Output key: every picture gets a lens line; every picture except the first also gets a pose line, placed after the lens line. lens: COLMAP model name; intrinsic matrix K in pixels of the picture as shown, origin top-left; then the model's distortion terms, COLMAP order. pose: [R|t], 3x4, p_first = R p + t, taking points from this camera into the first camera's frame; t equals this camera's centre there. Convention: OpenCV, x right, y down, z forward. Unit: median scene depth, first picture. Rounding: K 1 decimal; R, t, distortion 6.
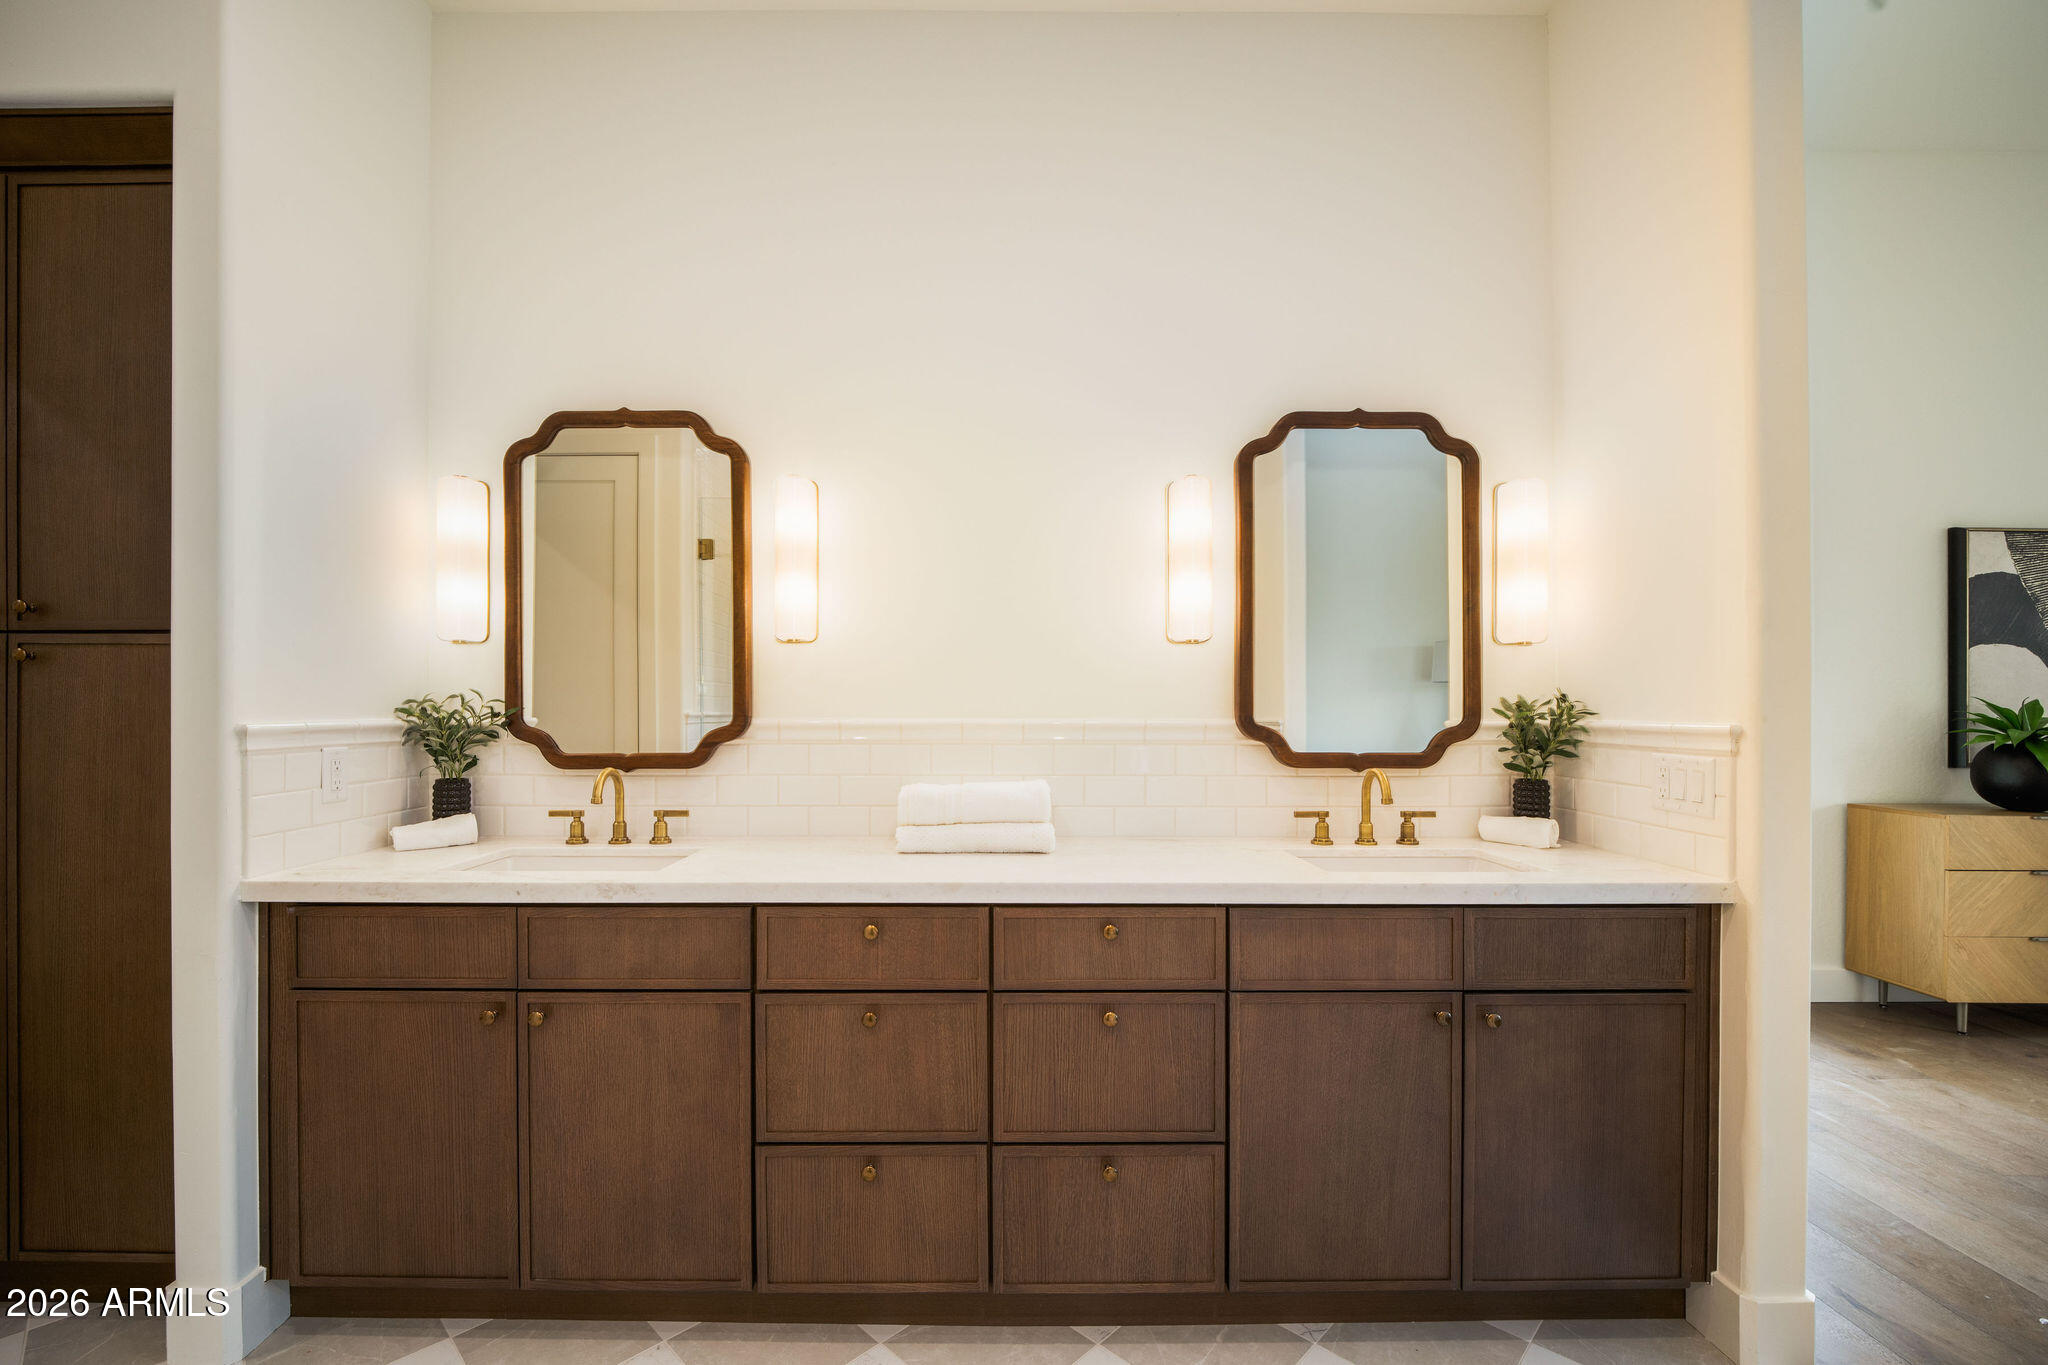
lens RADIAL K [[875.4, 0, 1016.8], [0, 875.4, 705.8], [0, 0, 1]] dist [-0.012550, -0.000582]
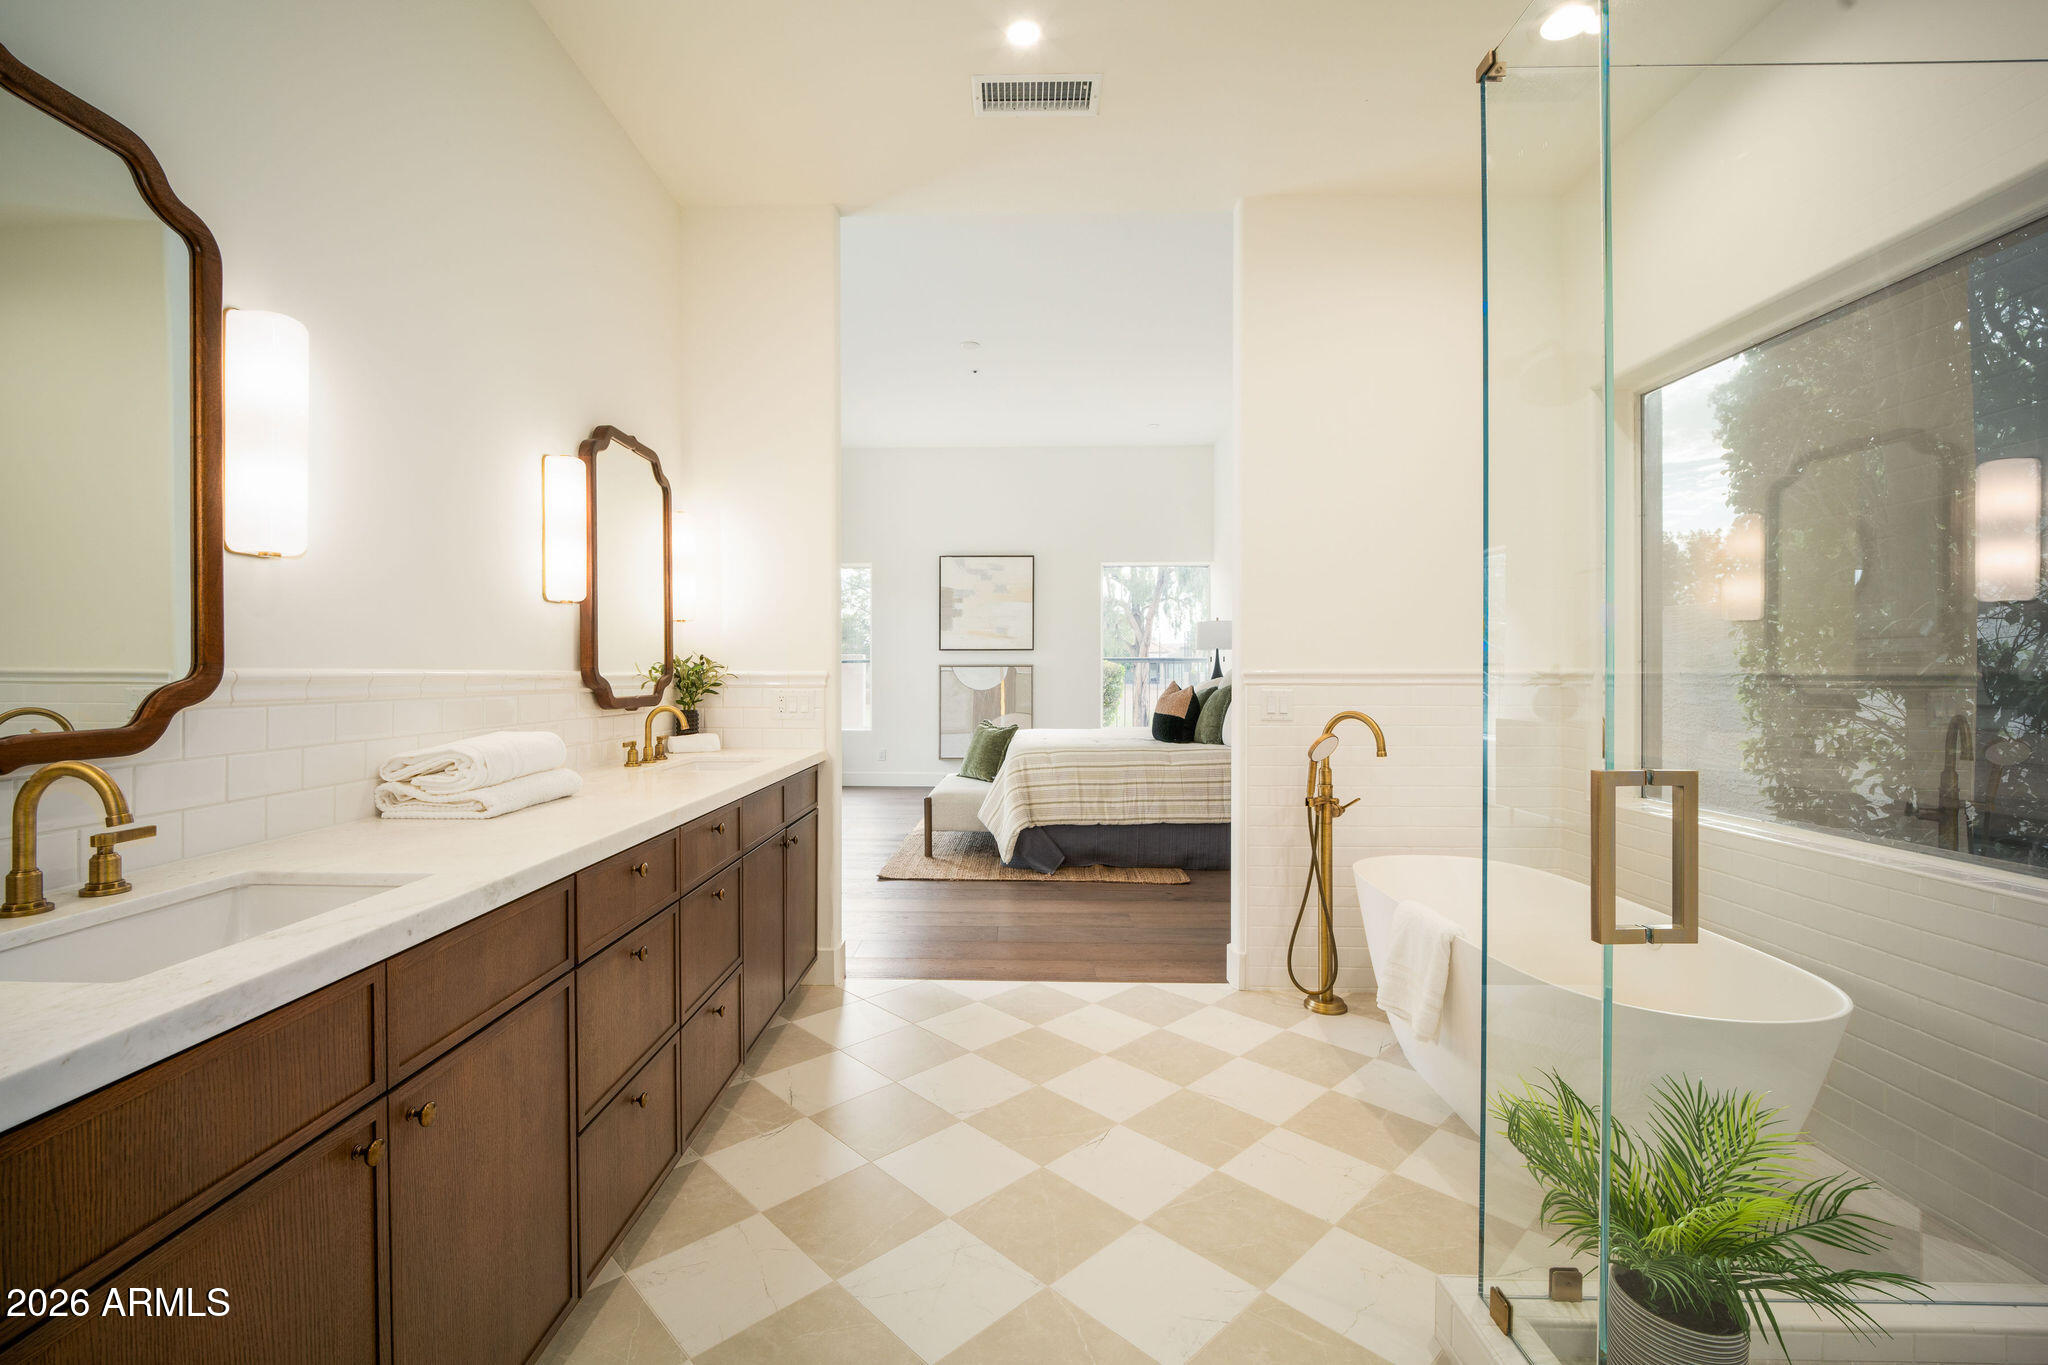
lens RADIAL K [[875.4, 0, 989.3], [0, 875.4, 675.4], [0, 0, 1]] dist [-0.012550, -0.000582]
pose [[0.031069, -0.002283, 0.999515, -0.925840], [0.000672, 0.999997, 0.002263, 0.019573], [-0.999517, 0.000601, 0.031071, 0.427002]]
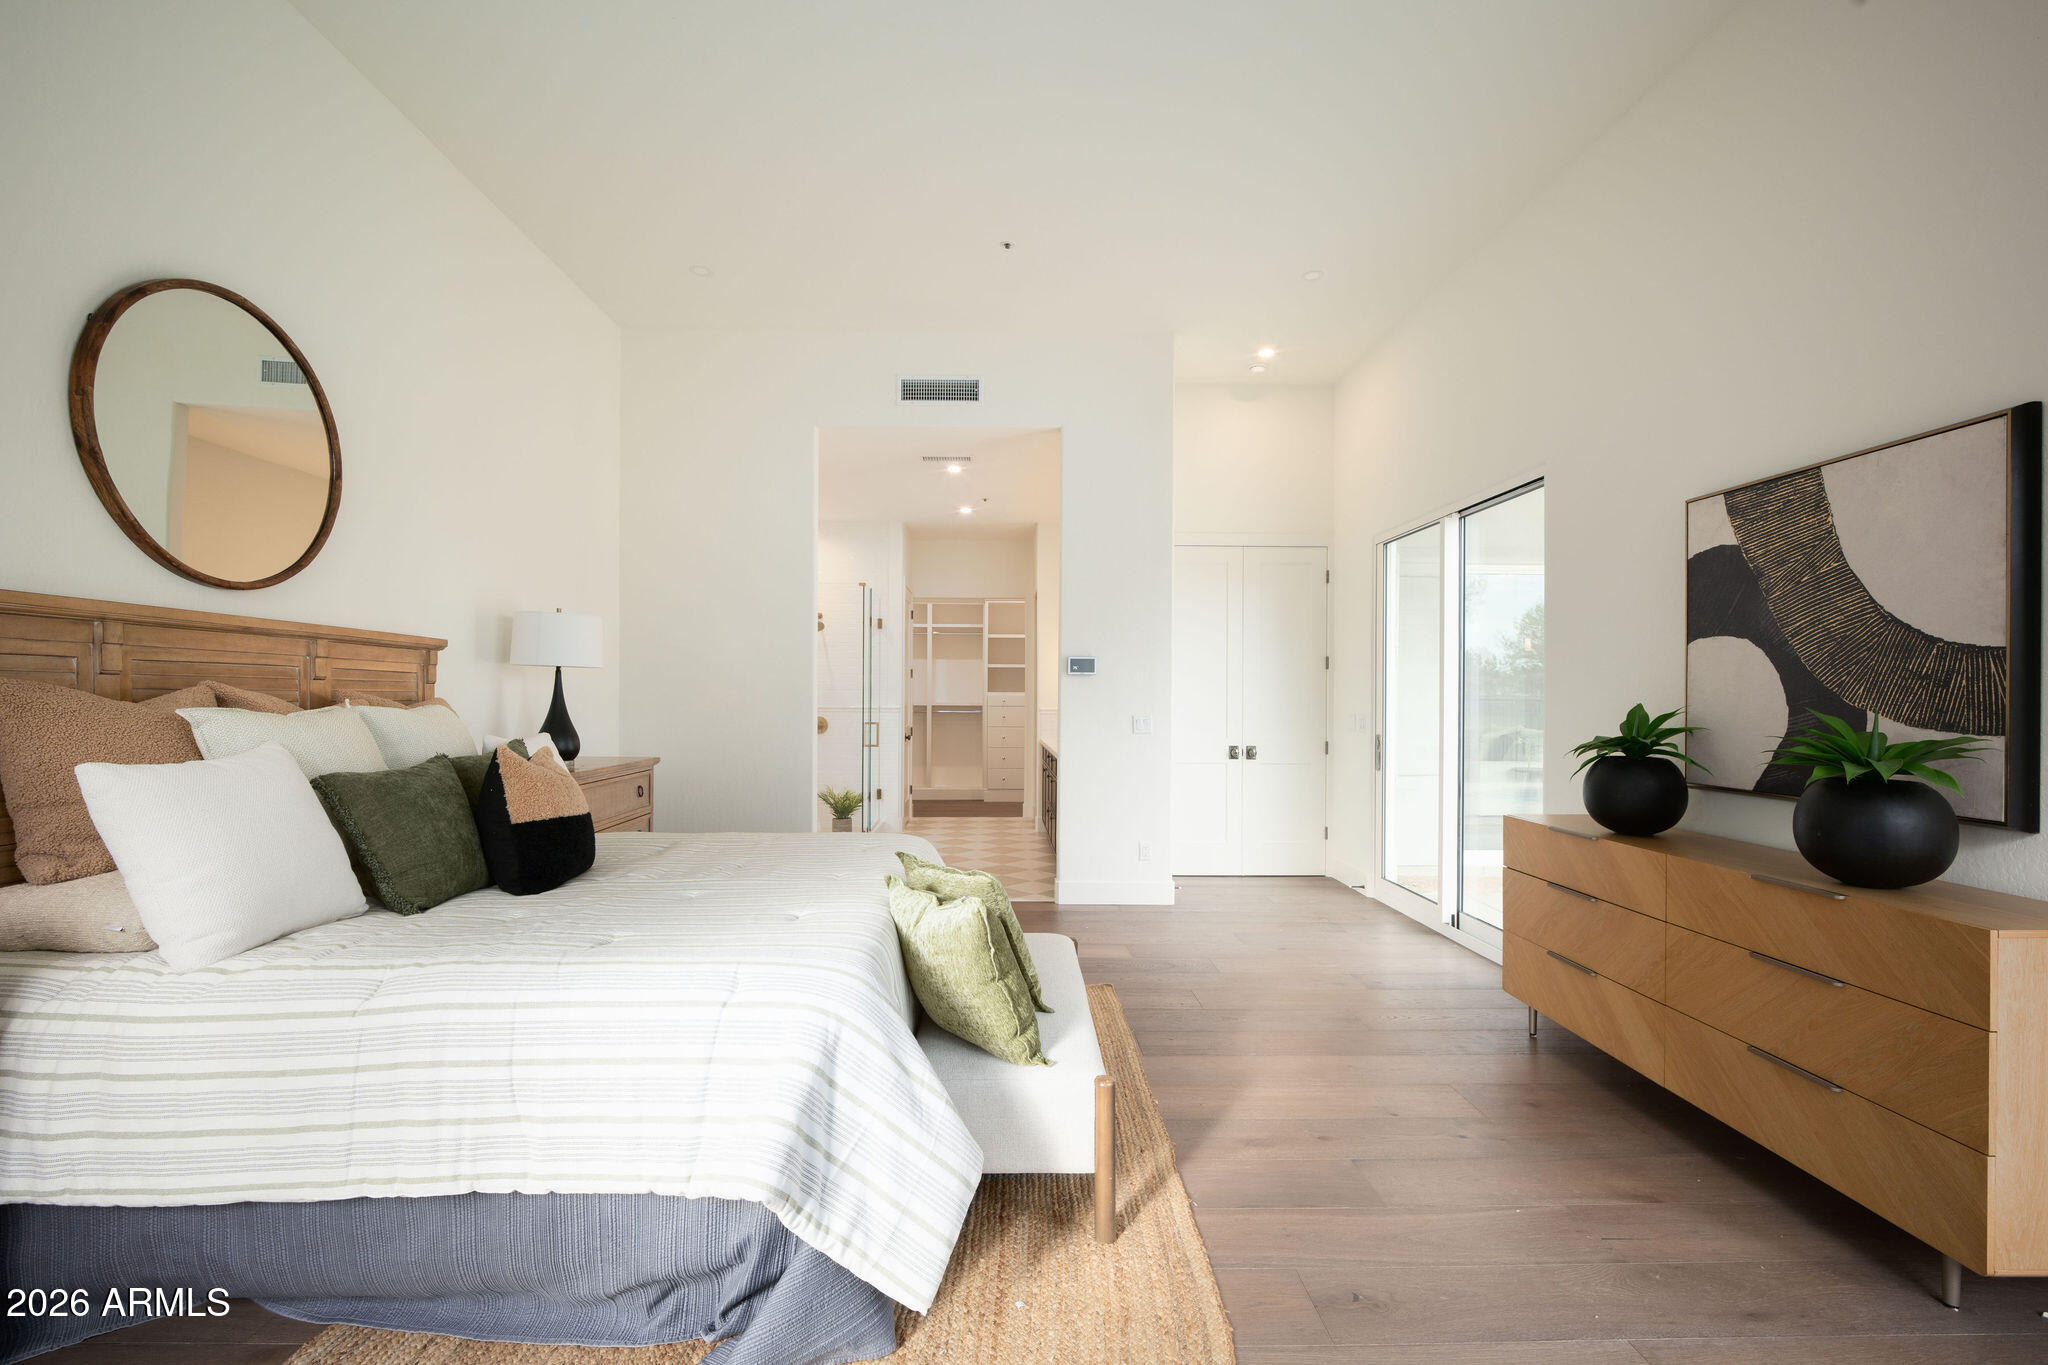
lens RADIAL K [[875.4, 0, 1003.2], [0, 875.4, 690.5], [0, 0, 1]] dist [-0.012550, -0.000582]
pose [[0.009244, -0.011106, -0.999896, 3.304038], [-0.003913, 0.999930, -0.011142, -0.016724], [0.999950, 0.004015, 0.009200, 0.560750]]
